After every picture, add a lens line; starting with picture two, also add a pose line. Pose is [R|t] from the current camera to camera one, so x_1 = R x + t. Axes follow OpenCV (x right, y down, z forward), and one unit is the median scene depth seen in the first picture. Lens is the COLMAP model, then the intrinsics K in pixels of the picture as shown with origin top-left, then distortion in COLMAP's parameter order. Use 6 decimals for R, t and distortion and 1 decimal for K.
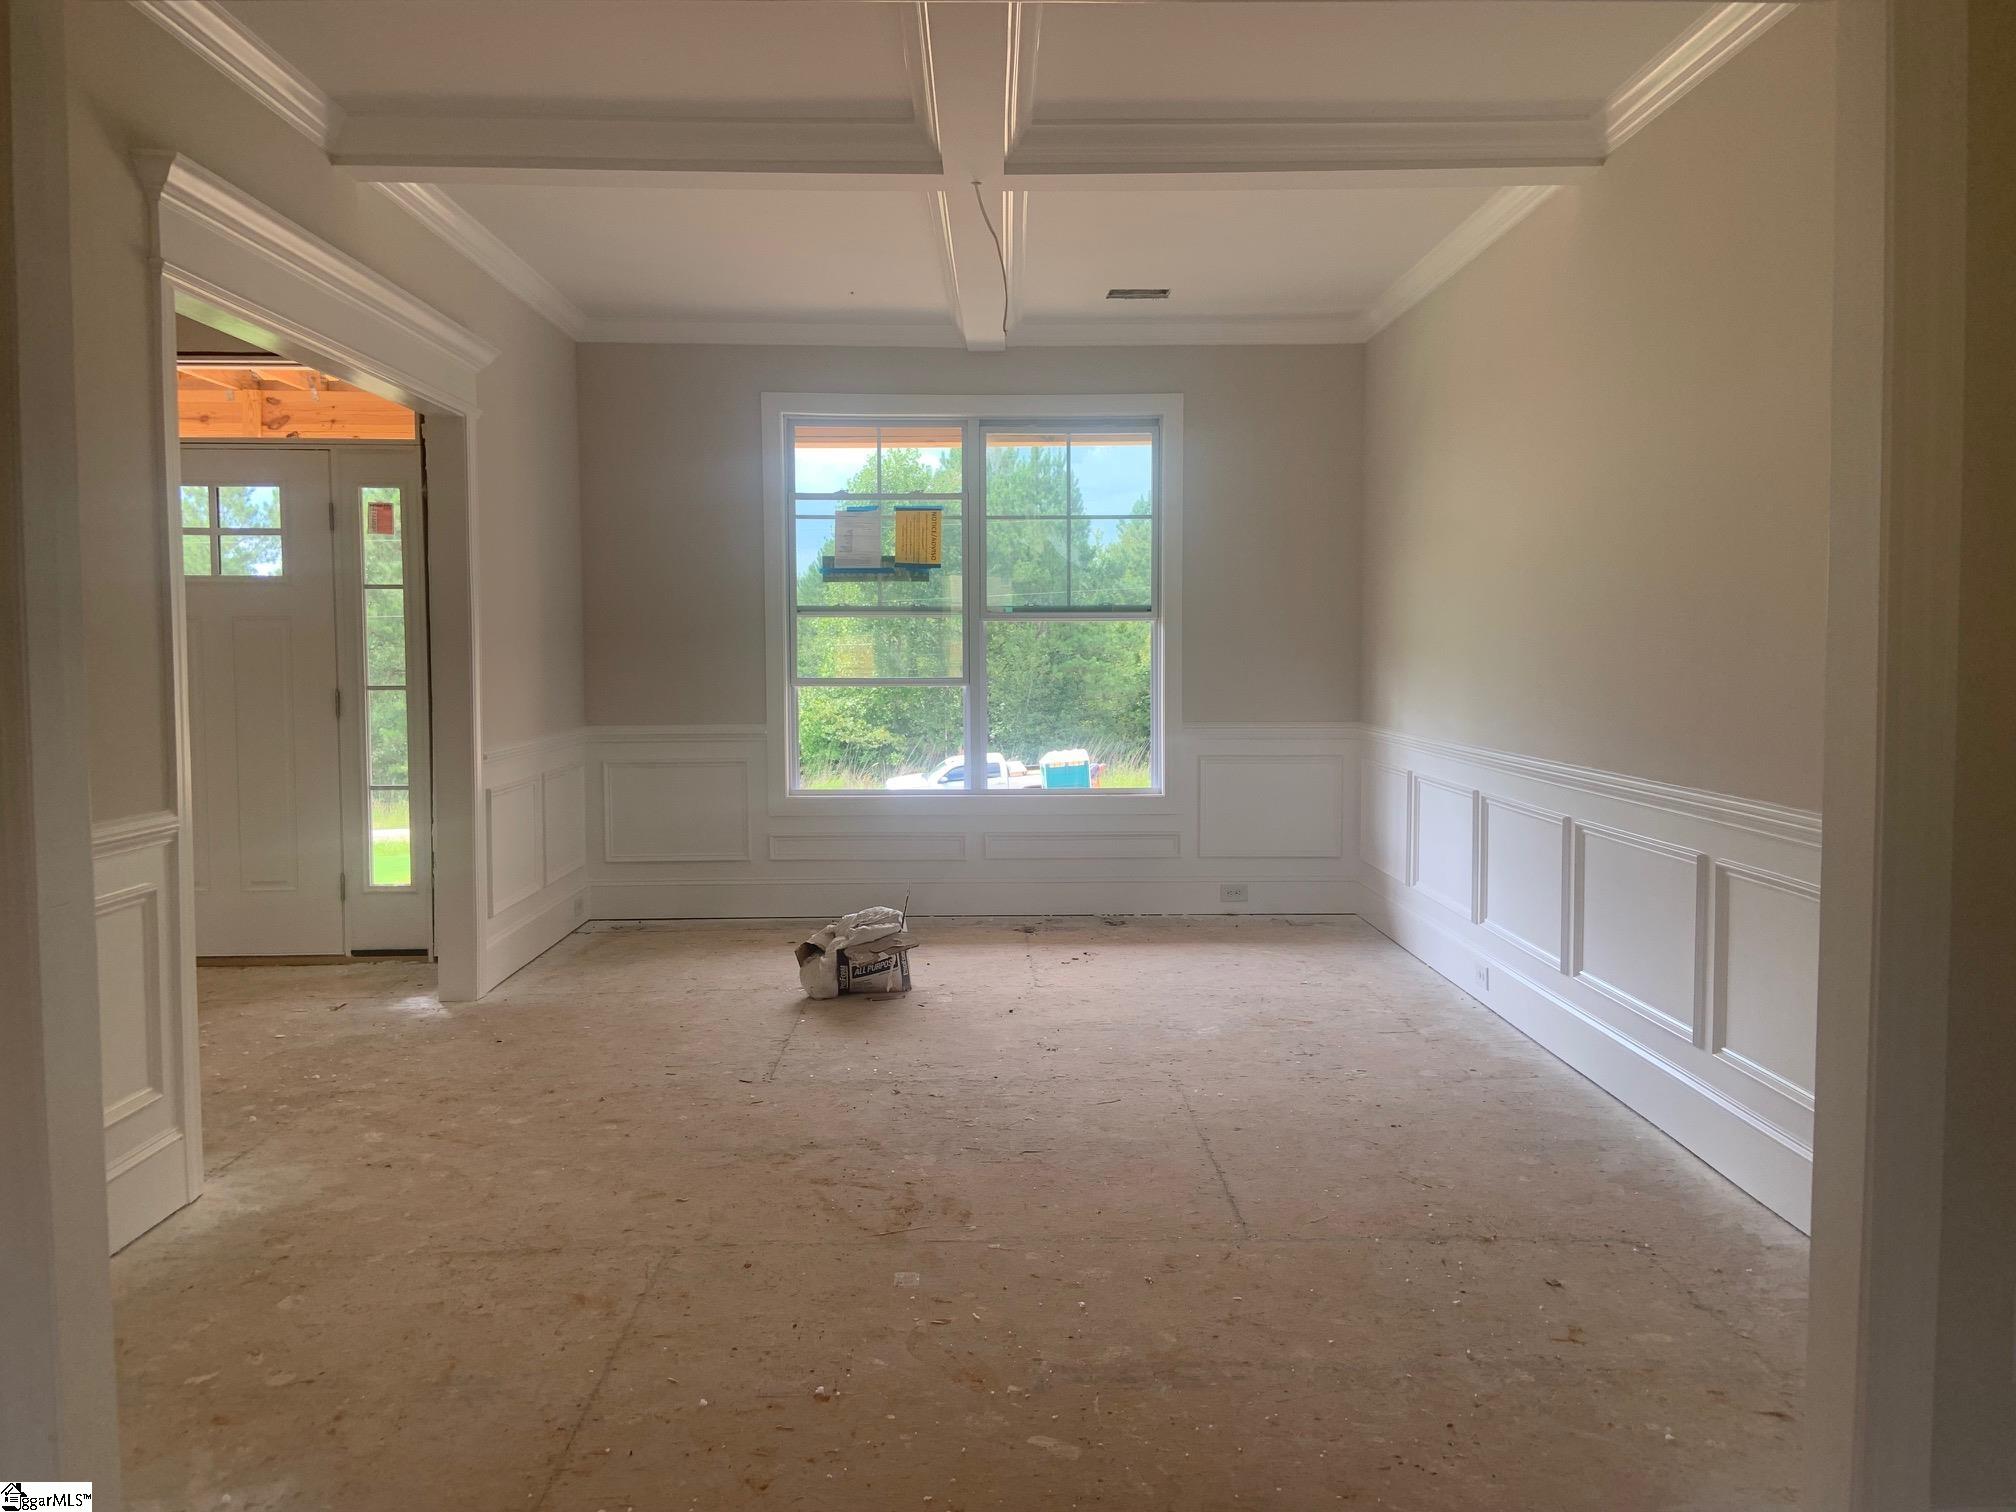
lens RADIAL K [[1530.8, 0, 1008.9], [0, 1530.8, 757.9], [0, 0, 1]] dist [0.058763, 0.000421]
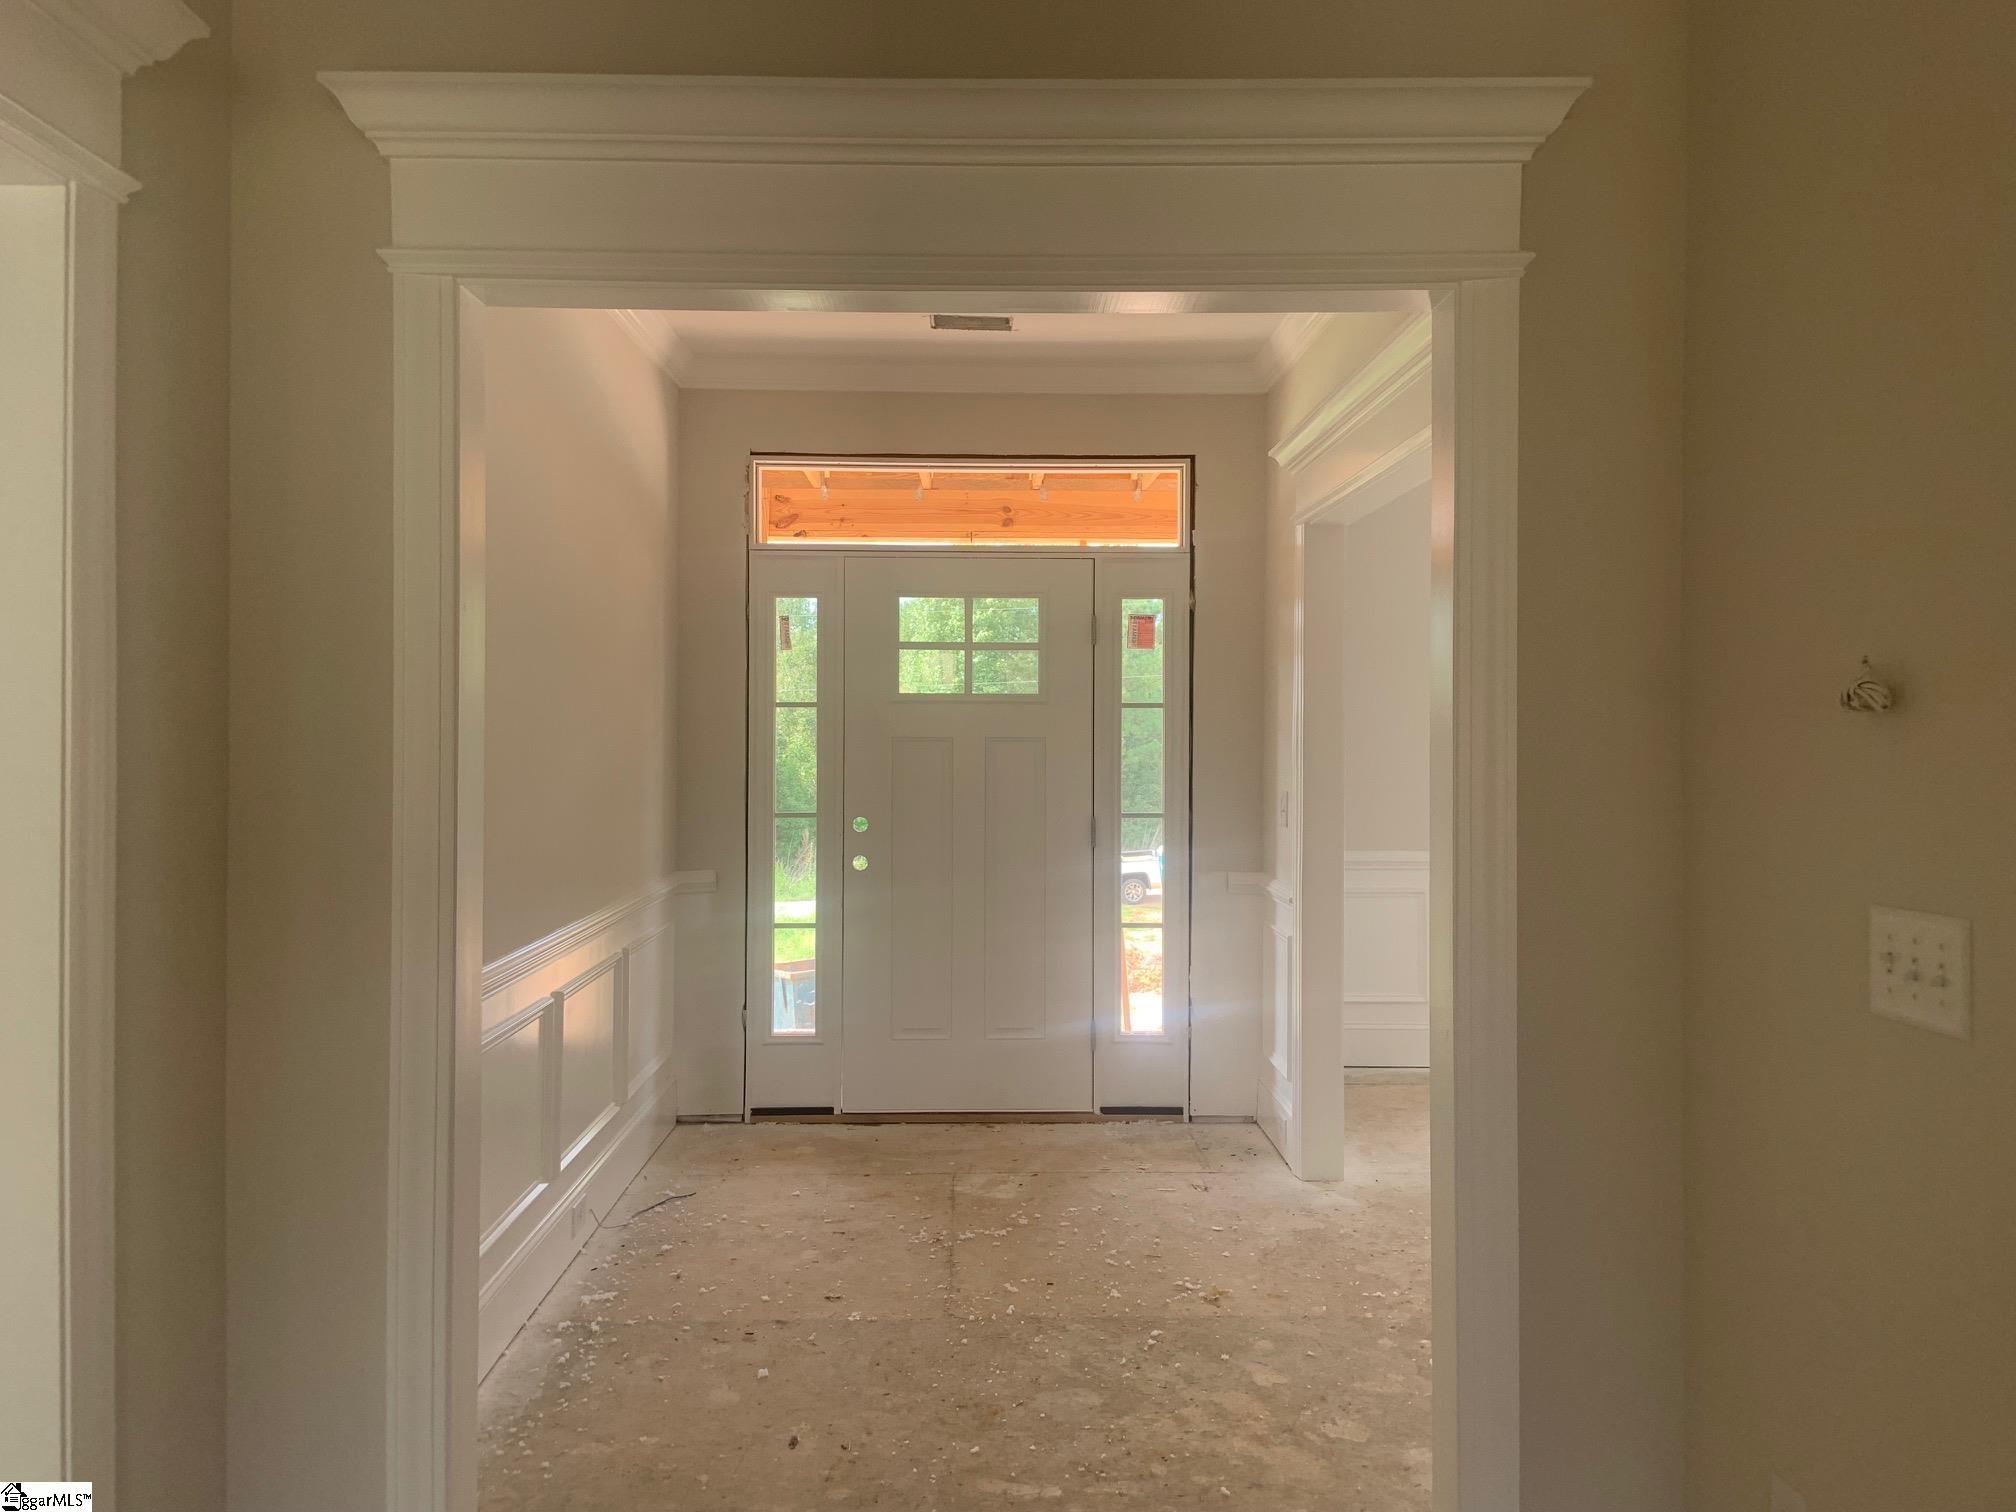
lens RADIAL K [[1530.8, 0, 1007.0], [0, 1530.8, 746.0], [0, 0, 1]] dist [0.058763, 0.000421]
pose [[0.999984, 0.003707, 0.004338, -0.488078], [-0.003443, 0.998225, -0.059450, -0.032499], [-0.004551, 0.059434, 0.998222, 0.097808]]
